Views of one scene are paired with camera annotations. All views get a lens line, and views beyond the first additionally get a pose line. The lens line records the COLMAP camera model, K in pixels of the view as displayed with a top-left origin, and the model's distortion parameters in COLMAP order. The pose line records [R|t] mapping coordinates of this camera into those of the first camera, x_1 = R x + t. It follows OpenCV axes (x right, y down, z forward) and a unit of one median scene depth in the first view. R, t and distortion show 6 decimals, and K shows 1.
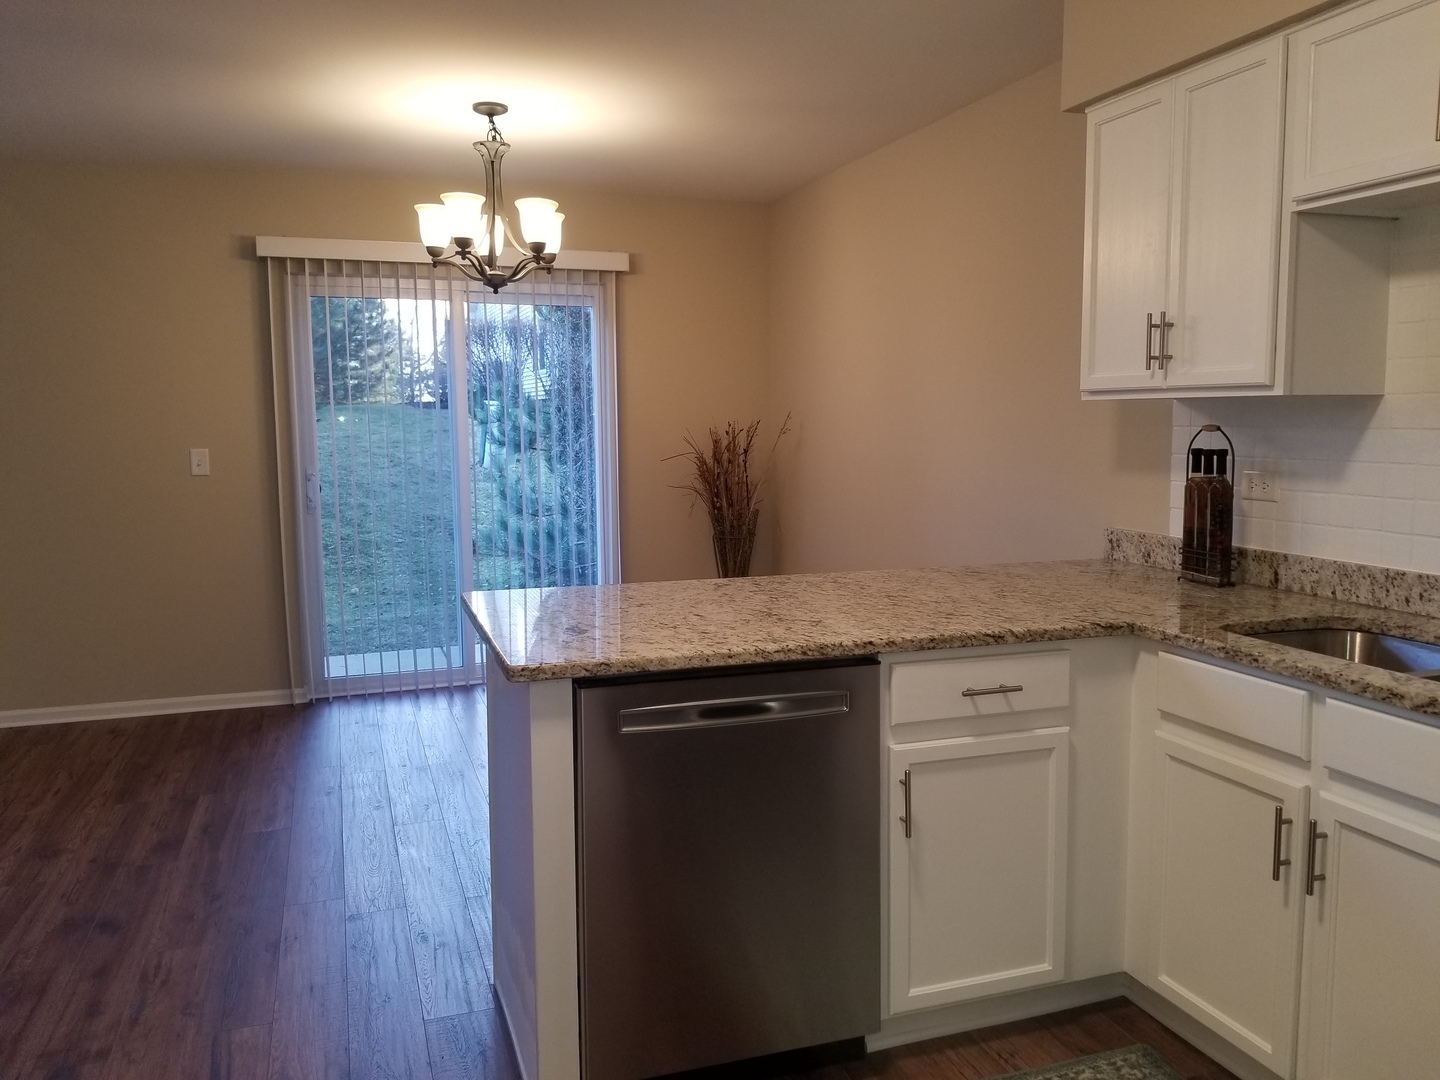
lens RADIAL K [[1116.3, 0, 718.9], [0, 1116.3, 528.9], [0, 0, 1]] dist [0.087193, -0.161706]
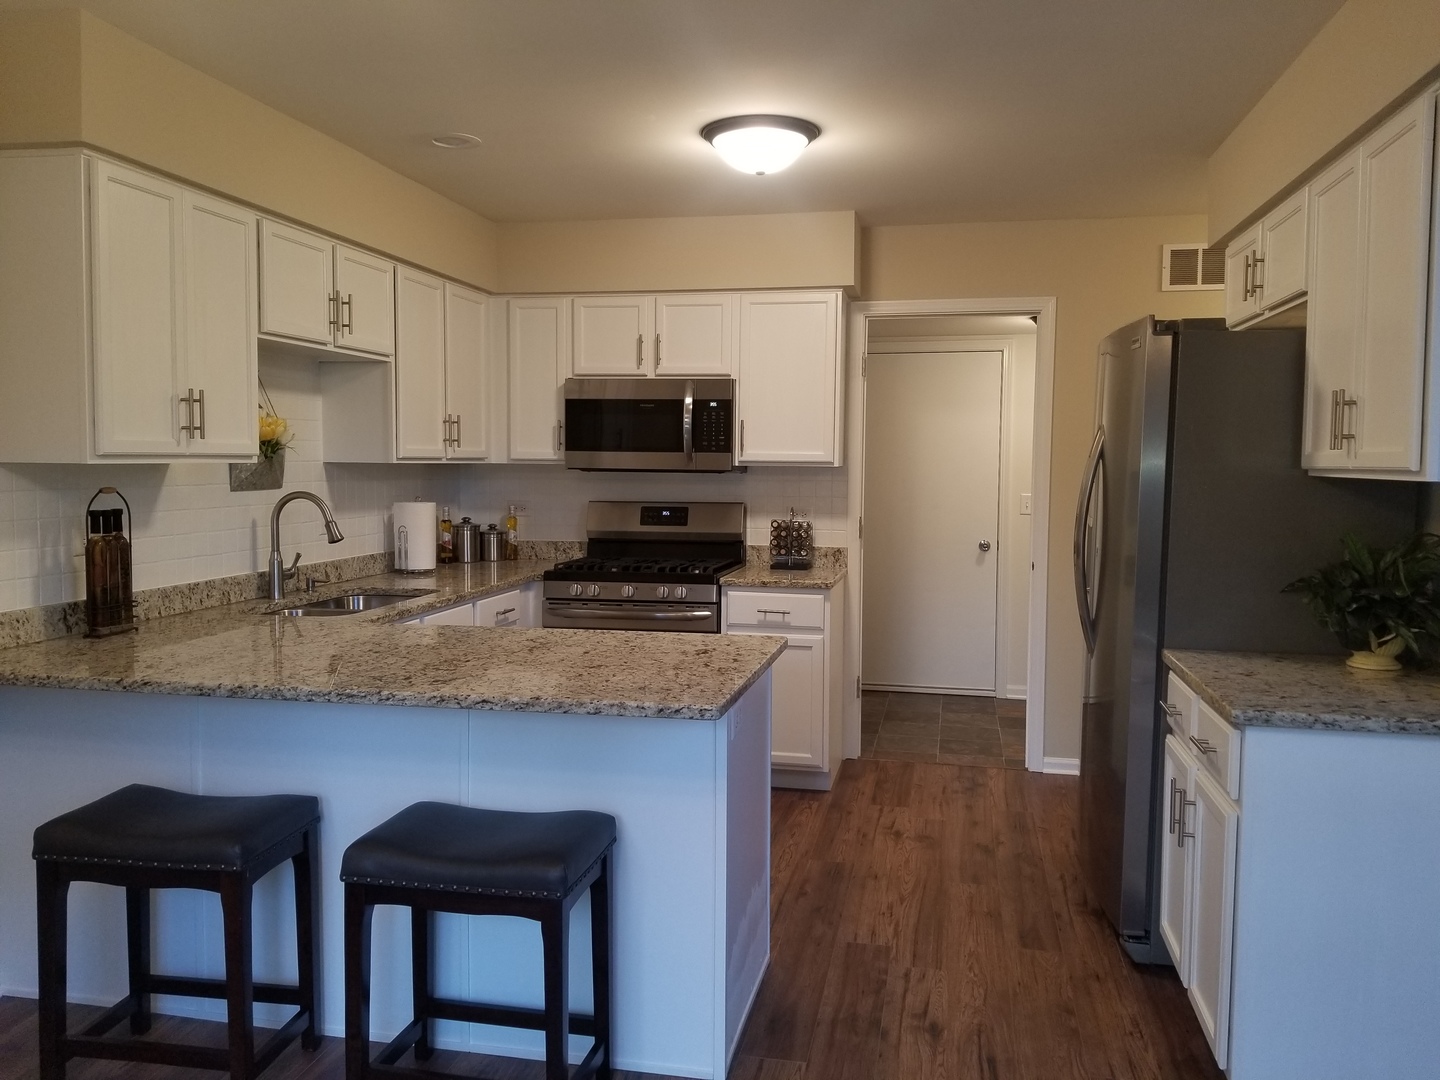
lens RADIAL K [[1113.7, 0, 724.3], [0, 1113.7, 538.1], [0, 0, 1]] dist [0.103836, -0.192329]
pose [[-0.861472, -0.035272, 0.506579, -0.735012], [0.049830, 0.986898, 0.153456, -0.213525], [-0.505355, 0.157441, -0.848427, 1.919840]]
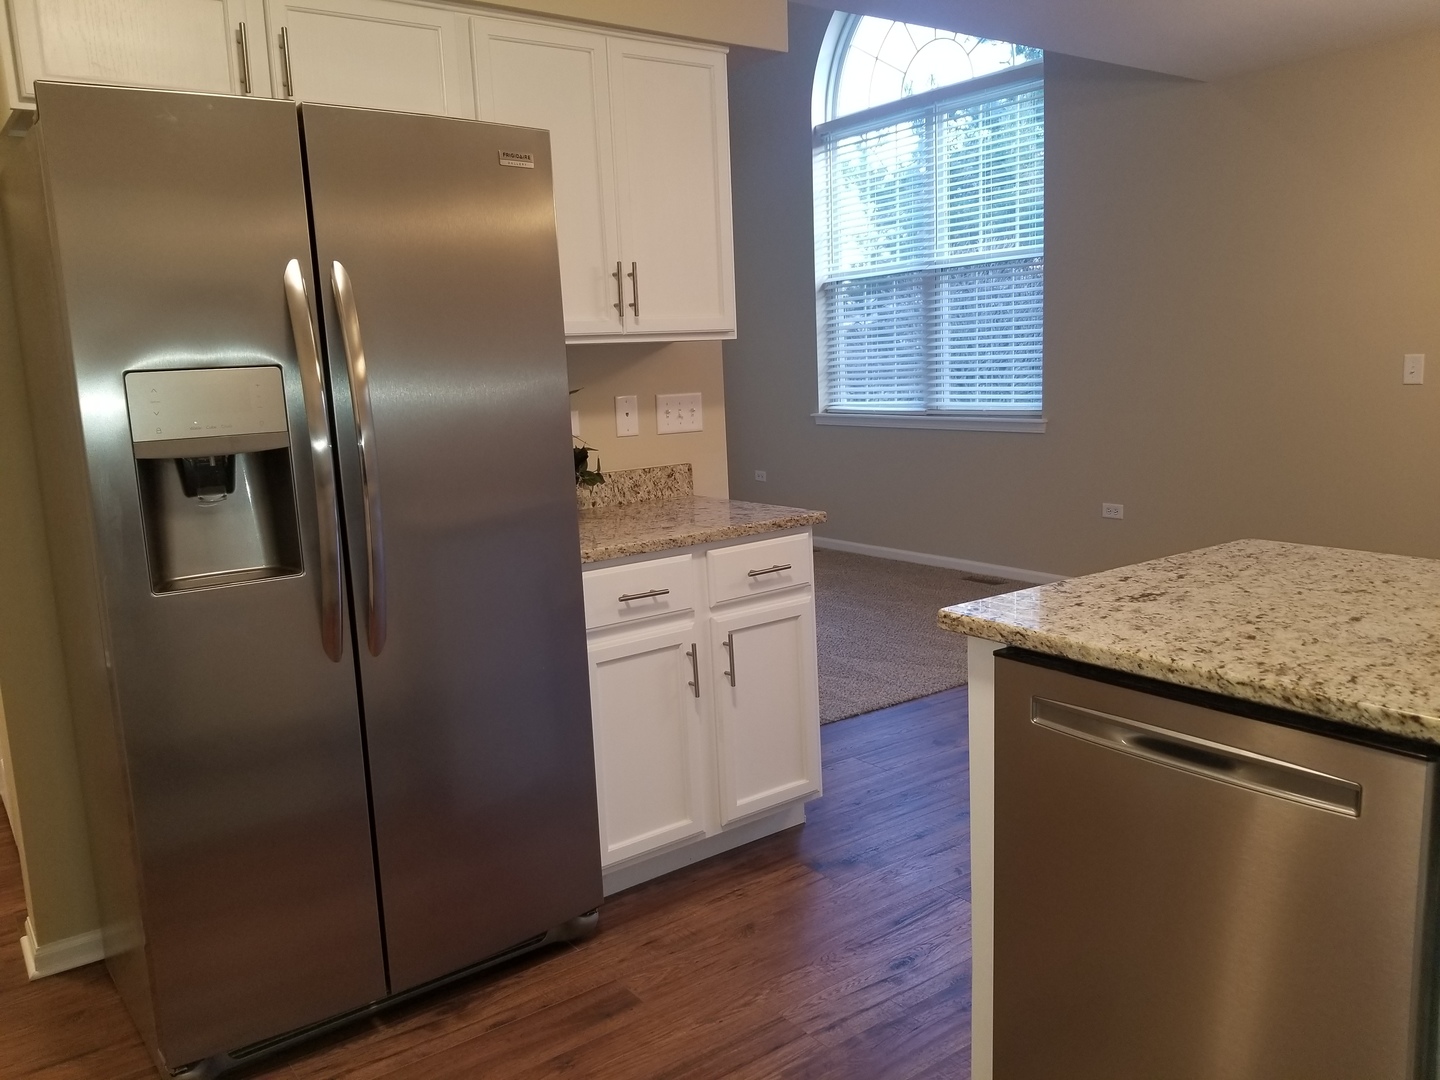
lens RADIAL K [[1117.4, 0, 729.6], [0, 1117.4, 537.3], [0, 0, 1]] dist [0.099484, -0.177560]
pose [[0.305140, 0.145595, -0.941112, 0.491966], [-0.056436, 0.989271, 0.134748, -0.038649], [0.950634, 0.011995, 0.310083, 0.455170]]
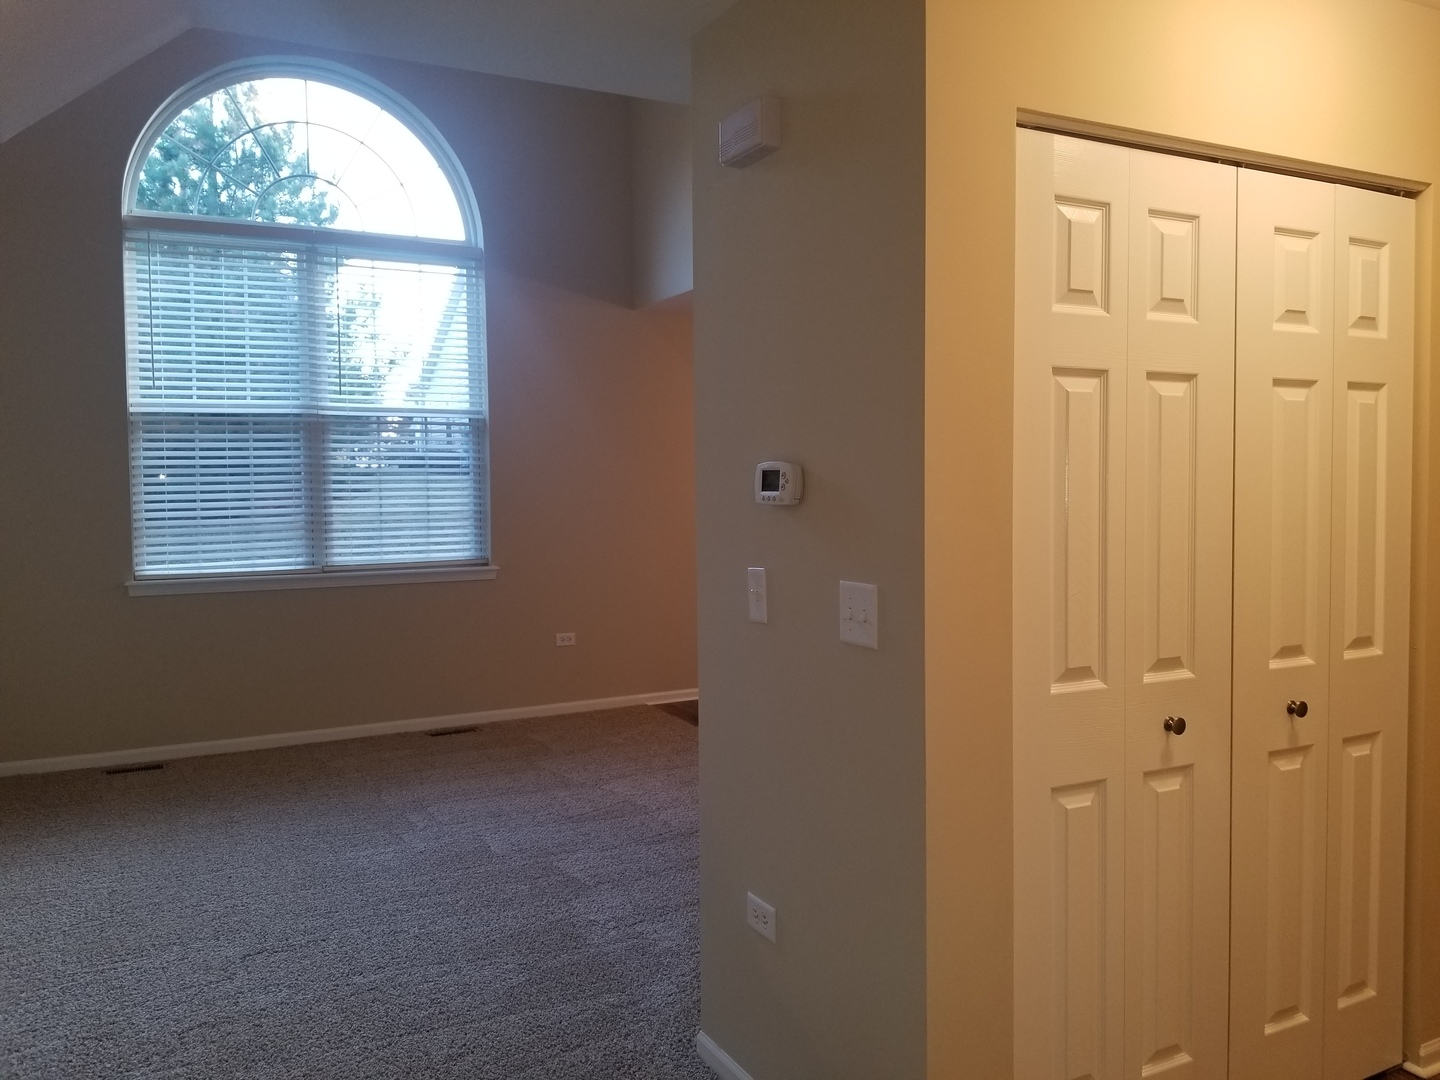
lens RADIAL K [[1132.6, 0, 735.2], [0, 1132.6, 525.1], [0, 0, 1]] dist [0.098710, -0.184789]
pose [[0.987653, -0.010807, 0.156287, -1.539159], [0.019883, 0.998197, -0.056632, 0.067008], [-0.155393, 0.059040, 0.986087, -0.895524]]
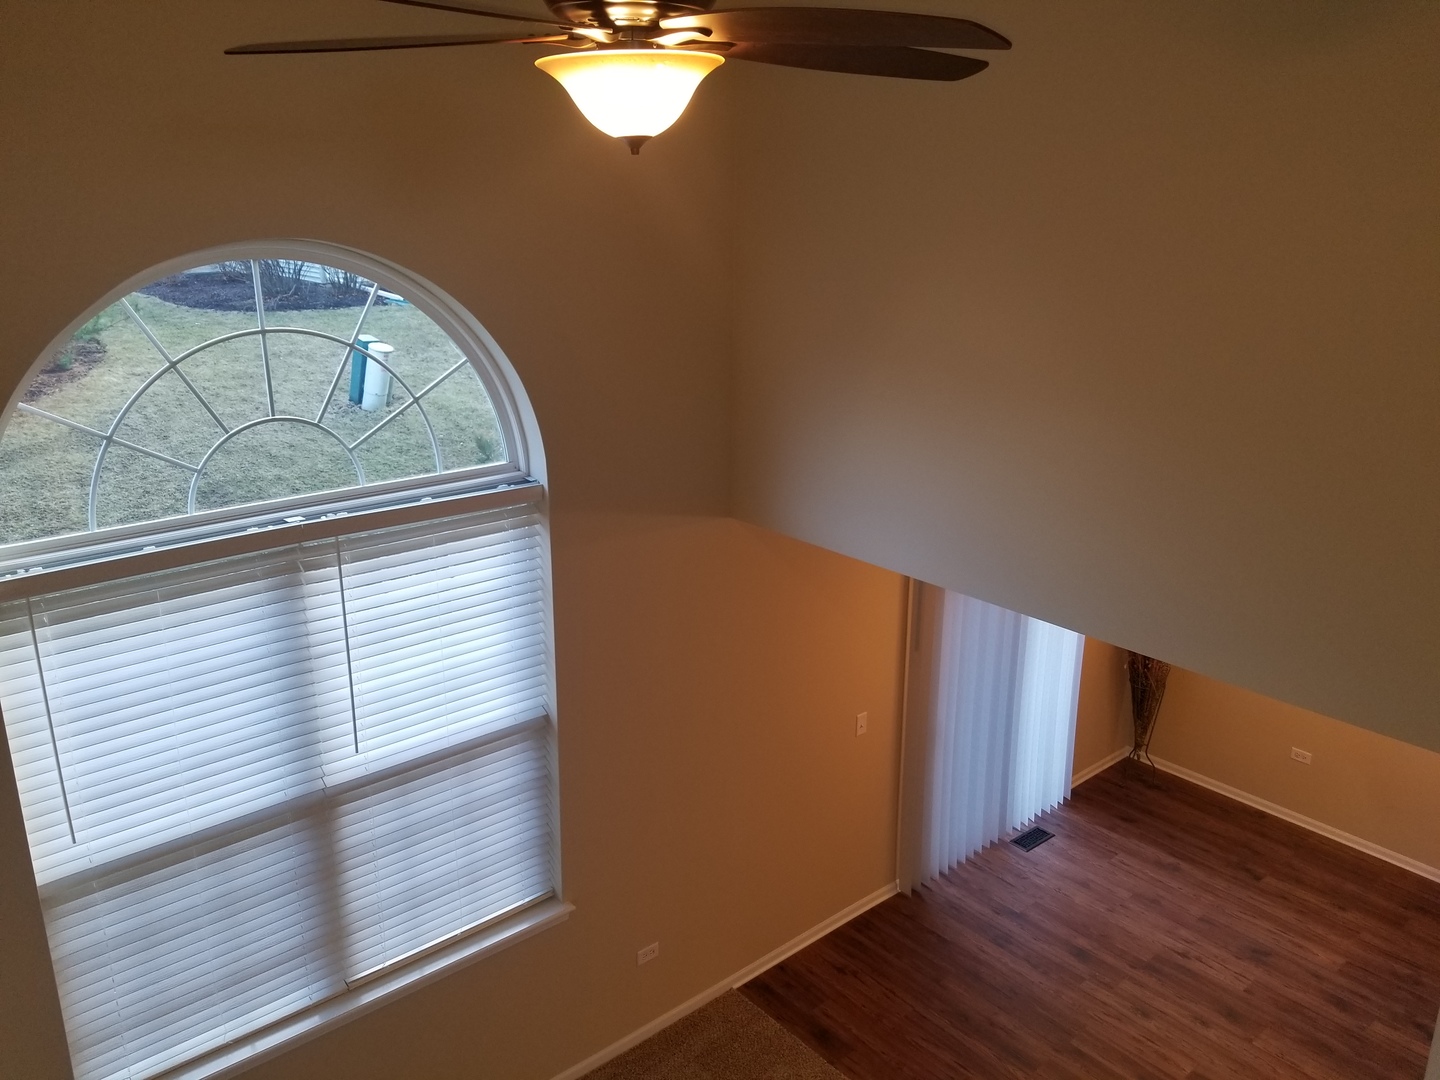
lens RADIAL K [[1121.0, 0, 743.2], [0, 1121.0, 501.2], [0, 0, 1]] dist [0.070130, -0.114380]
pose [[0.924856, -0.090529, 0.369385, -2.067145], [0.022606, 0.982624, 0.184223, -1.055589], [-0.379644, -0.162030, 0.910833, 0.078341]]
